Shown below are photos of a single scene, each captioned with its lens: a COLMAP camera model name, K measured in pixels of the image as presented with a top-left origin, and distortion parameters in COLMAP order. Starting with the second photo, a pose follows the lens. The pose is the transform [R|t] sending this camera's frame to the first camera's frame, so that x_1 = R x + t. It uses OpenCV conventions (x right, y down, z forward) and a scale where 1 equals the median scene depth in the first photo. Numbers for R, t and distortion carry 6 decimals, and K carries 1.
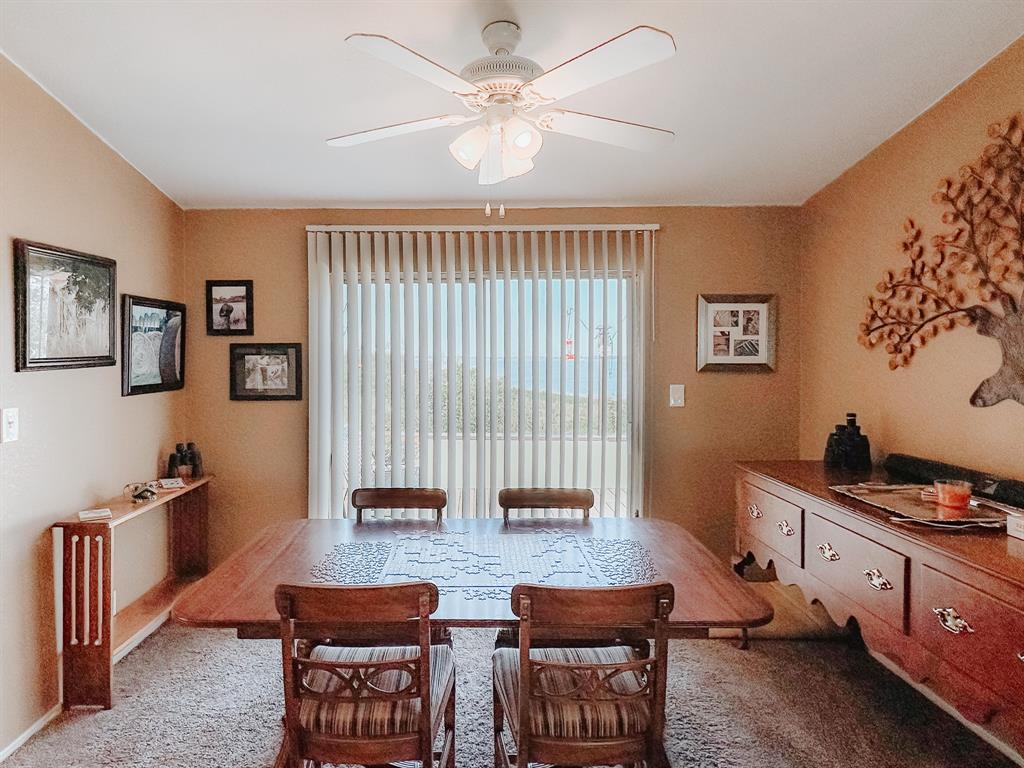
lens RADIAL K [[605.5, 0, 466.3], [0, 605.5, 358.7], [0, 0, 1]] dist [-0.002988, 0.002567]
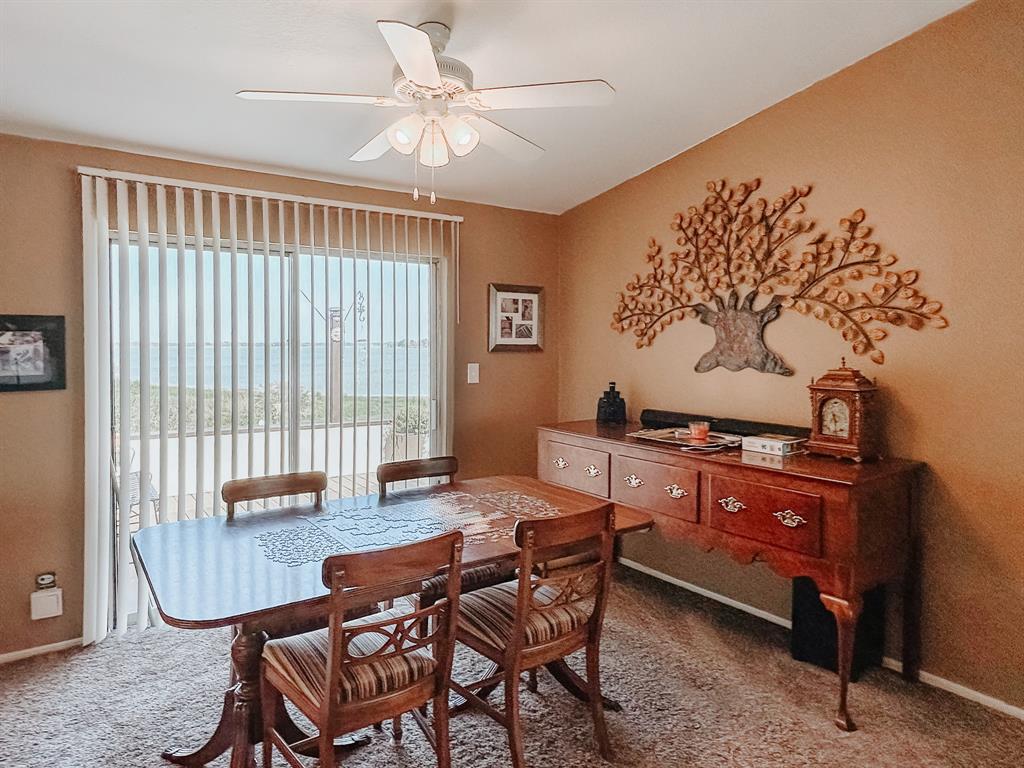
lens RADIAL K [[653.7, 0, 511.8], [0, 653.7, 356.4], [0, 0, 1]] dist [0.003949, 0.000770]
pose [[0.813153, -0.007079, 0.582007, -0.400993], [-0.003062, 0.999860, 0.016440, 0.013868], [-0.582042, -0.015151, 0.813017, -0.025212]]
